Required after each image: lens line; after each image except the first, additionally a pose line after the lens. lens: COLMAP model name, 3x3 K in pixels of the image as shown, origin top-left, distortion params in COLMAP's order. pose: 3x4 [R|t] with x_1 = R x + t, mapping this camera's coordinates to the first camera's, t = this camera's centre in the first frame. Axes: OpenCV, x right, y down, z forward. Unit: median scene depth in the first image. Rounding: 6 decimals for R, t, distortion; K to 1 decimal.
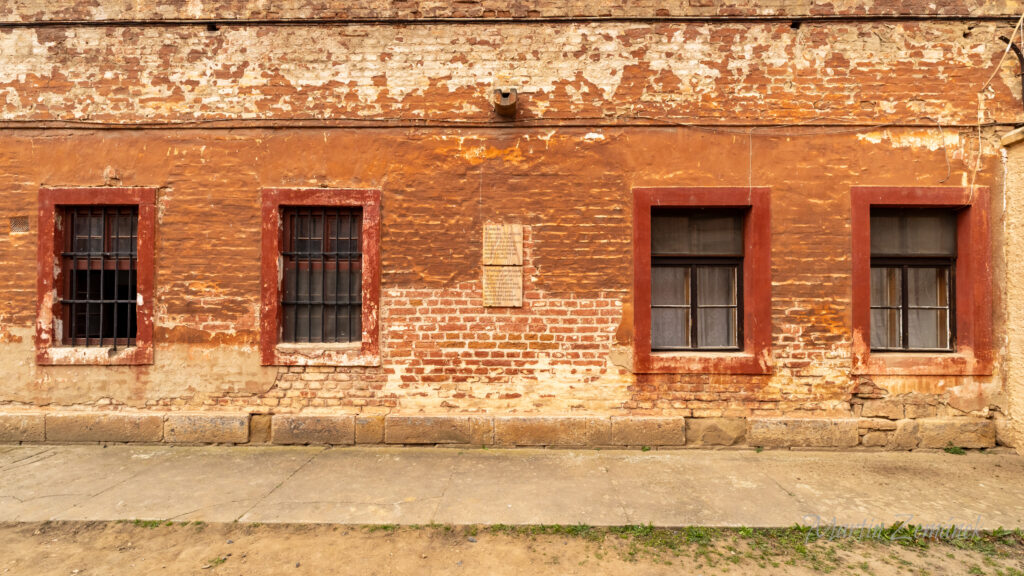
lens RADIAL K [[491.8, 0, 512.0], [0, 491.8, 288.0], [0, 0, 1]] dist [-0.025301, 0.000051]
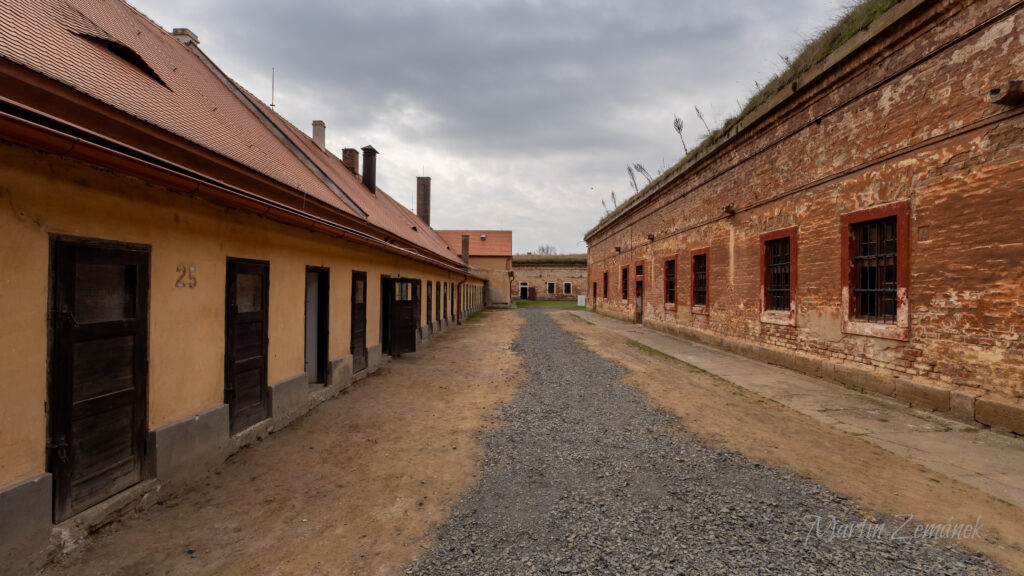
lens RADIAL K [[491.8, 0, 512.0], [0, 491.8, 288.0], [0, 0, 1]] dist [-0.025301, 0.000051]
pose [[0.009282, 0.003914, -0.999949, 0.504103], [0.015711, 0.999868, 0.004059, -0.001718], [0.999833, -0.015748, 0.009219, -0.028011]]
